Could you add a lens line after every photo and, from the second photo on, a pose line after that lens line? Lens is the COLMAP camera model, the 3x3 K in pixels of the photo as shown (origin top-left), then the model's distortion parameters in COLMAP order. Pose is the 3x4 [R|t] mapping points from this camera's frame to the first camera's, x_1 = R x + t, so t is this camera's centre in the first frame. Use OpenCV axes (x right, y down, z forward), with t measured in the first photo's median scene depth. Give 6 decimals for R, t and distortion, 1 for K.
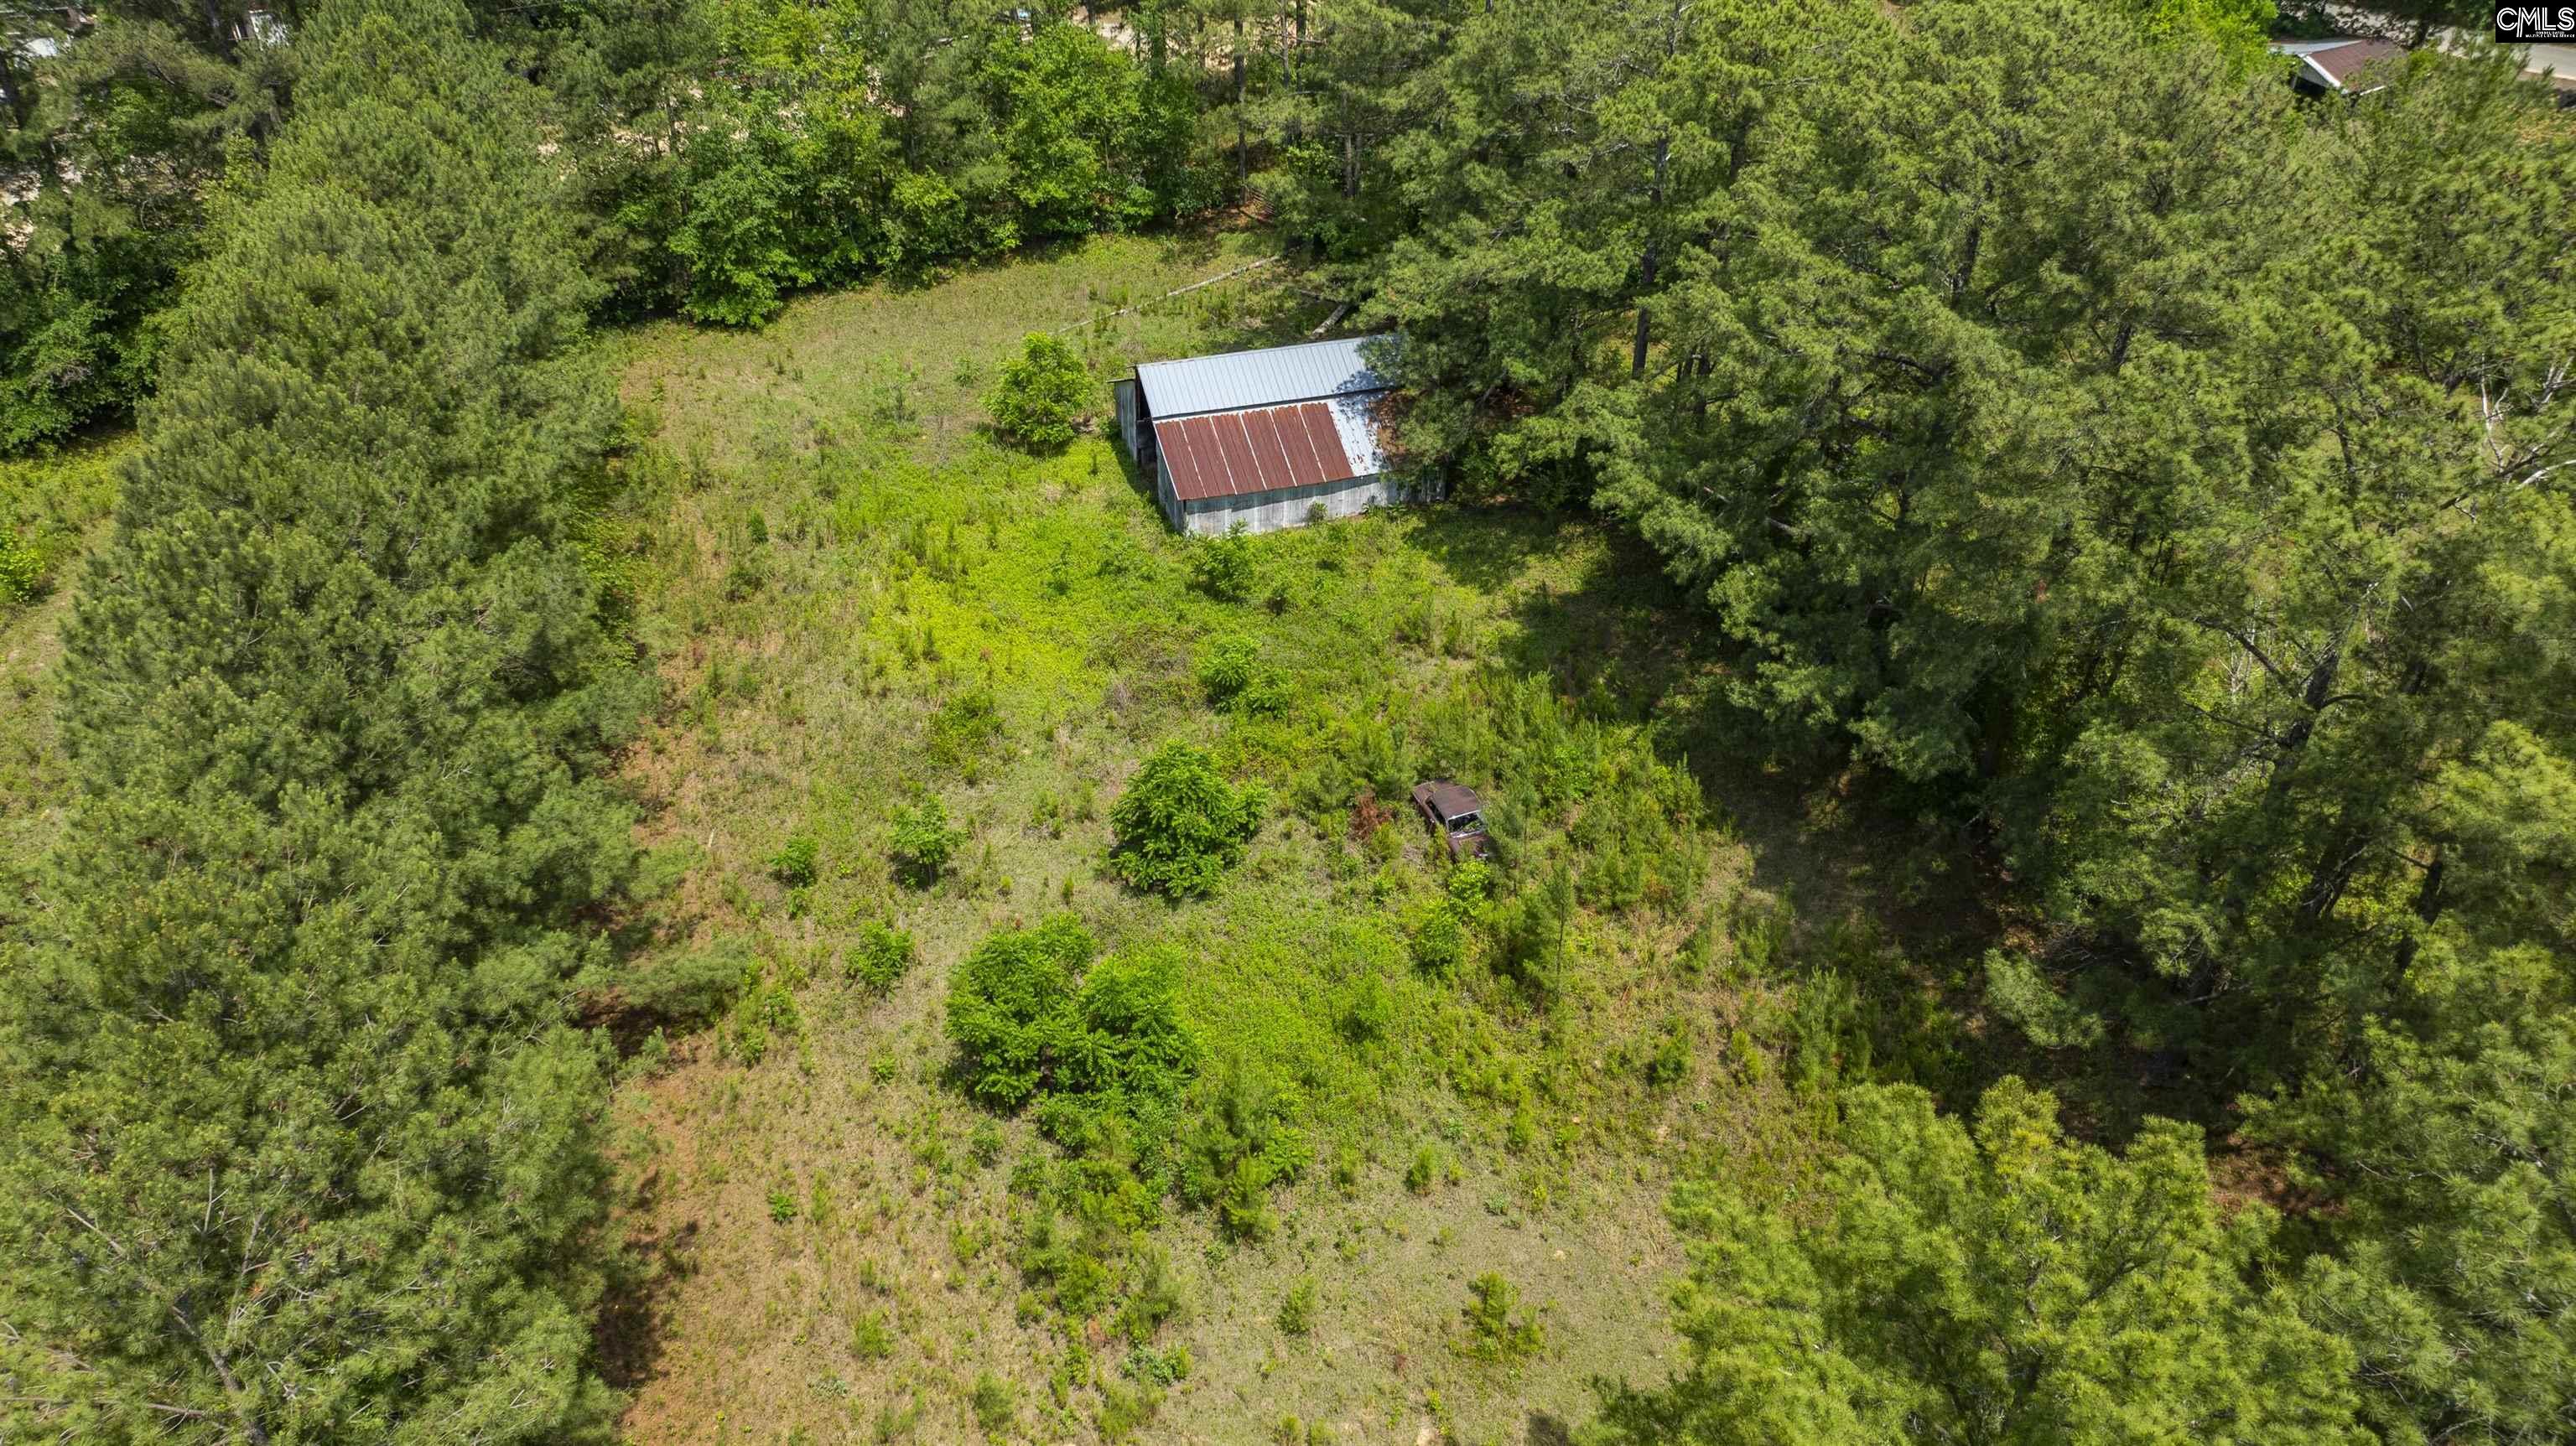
lens RADIAL K [[1837.6, 0, 1288.0], [0, 1837.6, 723.0], [0, 0, 1]] dist [-0.034083, 0.026982]
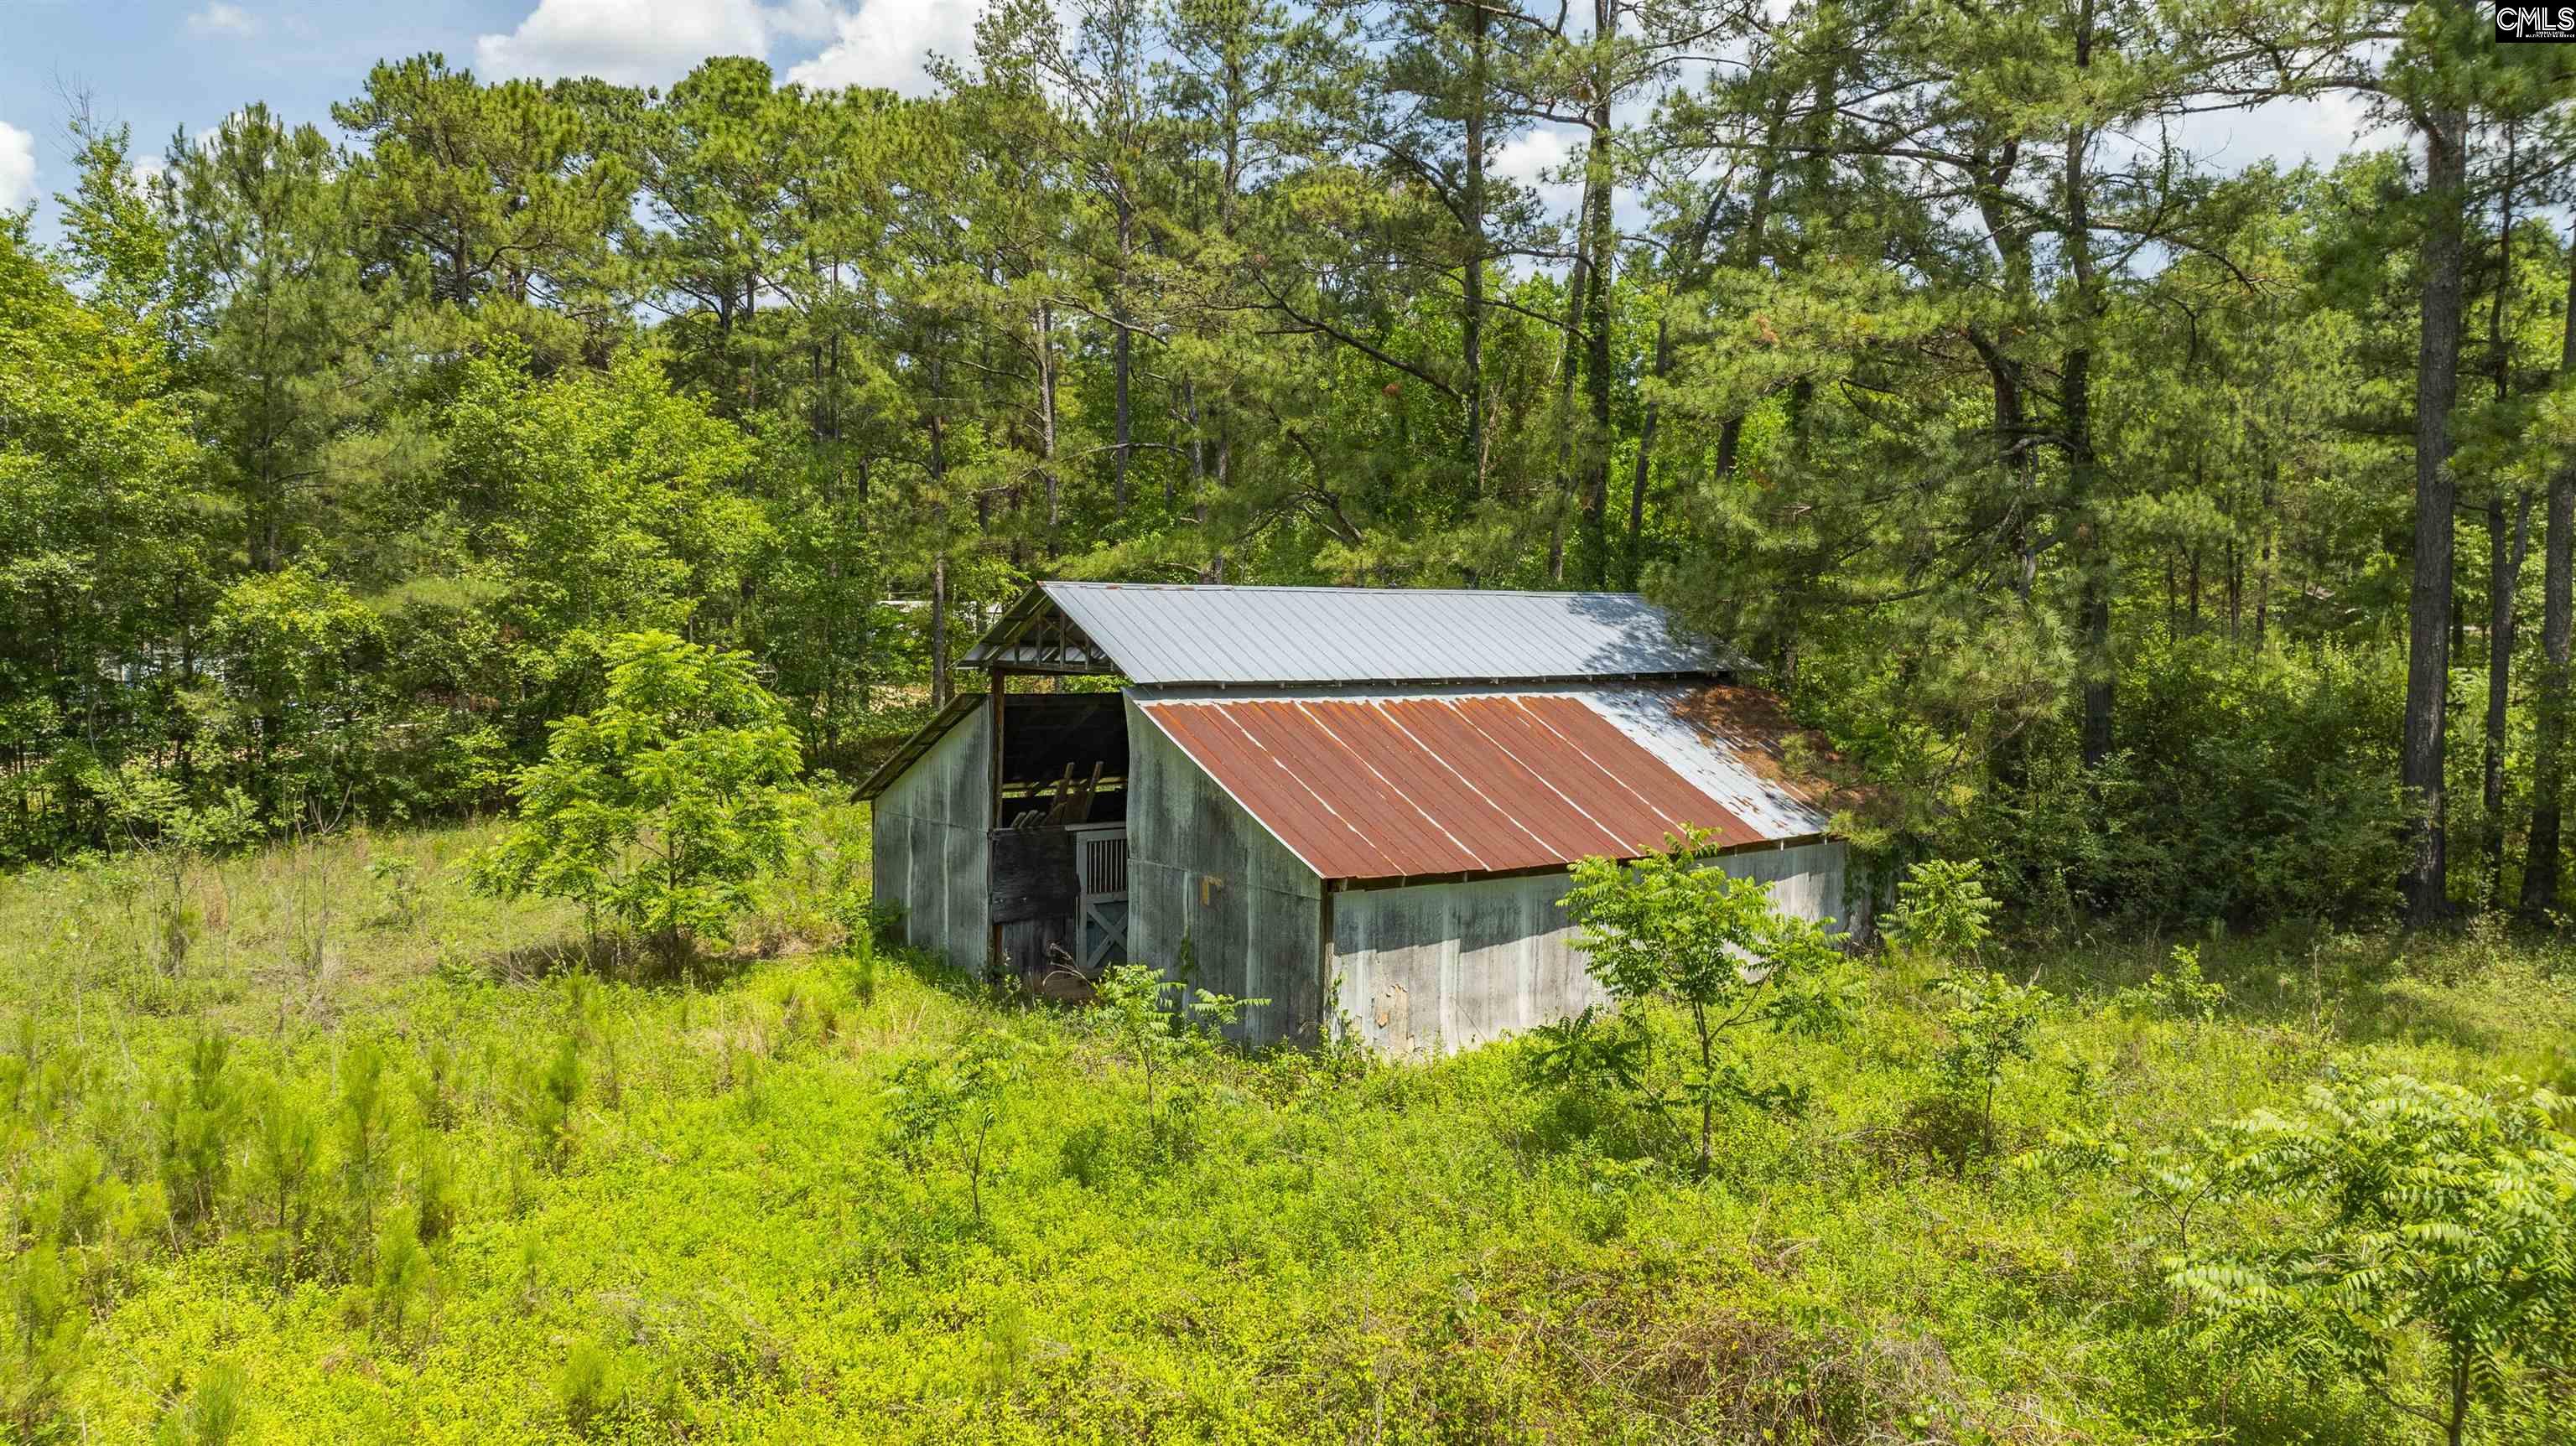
lens RADIAL K [[1805.0, 0, 1288.0], [0, 1805.0, 723.0], [0, 0, 1]] dist [-0.046302, 0.065815]
pose [[0.946186, -0.018294, 0.323106, -0.145596], [0.185501, 0.848763, -0.495167, -0.011981], [-0.265182, 0.528457, 0.806482, 0.762167]]
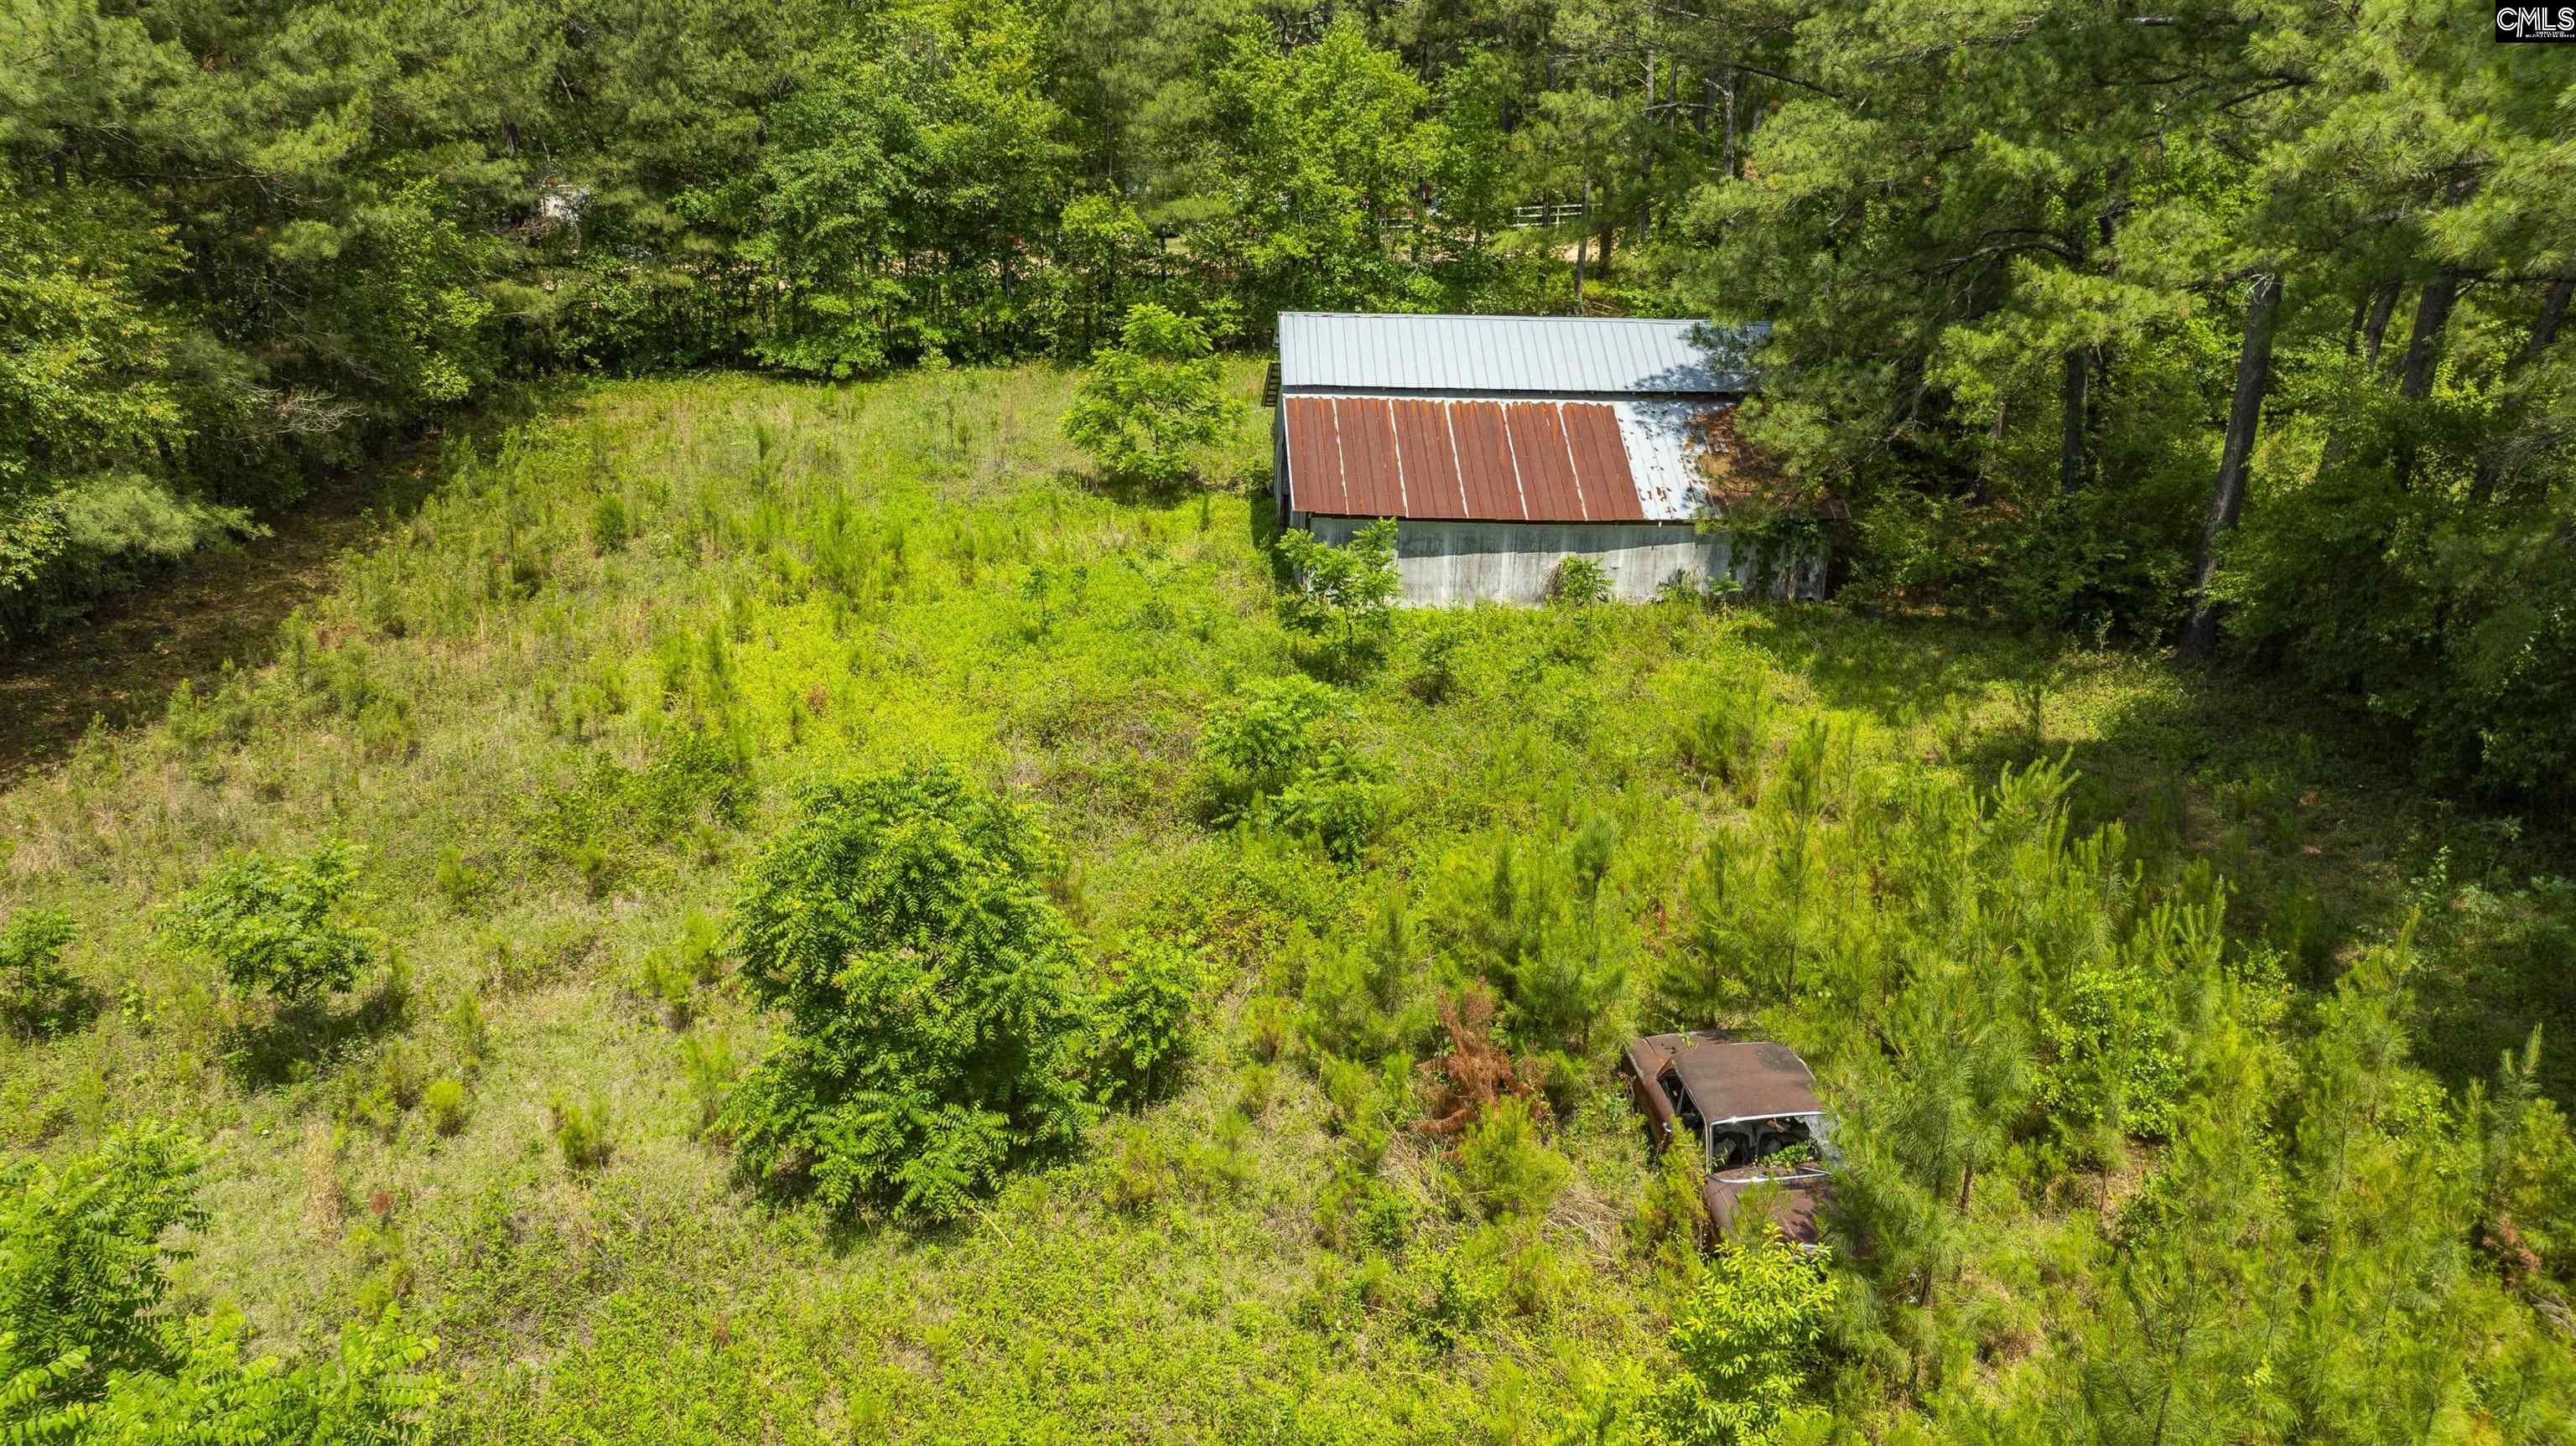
lens RADIAL K [[1805.0, 0, 1288.0], [0, 1805.0, 723.0], [0, 0, 1]] dist [-0.046302, 0.065815]
pose [[0.967110, 0.105881, -0.231276, 0.062489], [-0.160804, 0.958997, -0.233383, 0.054849], [0.197082, 0.262897, 0.944481, 0.520386]]
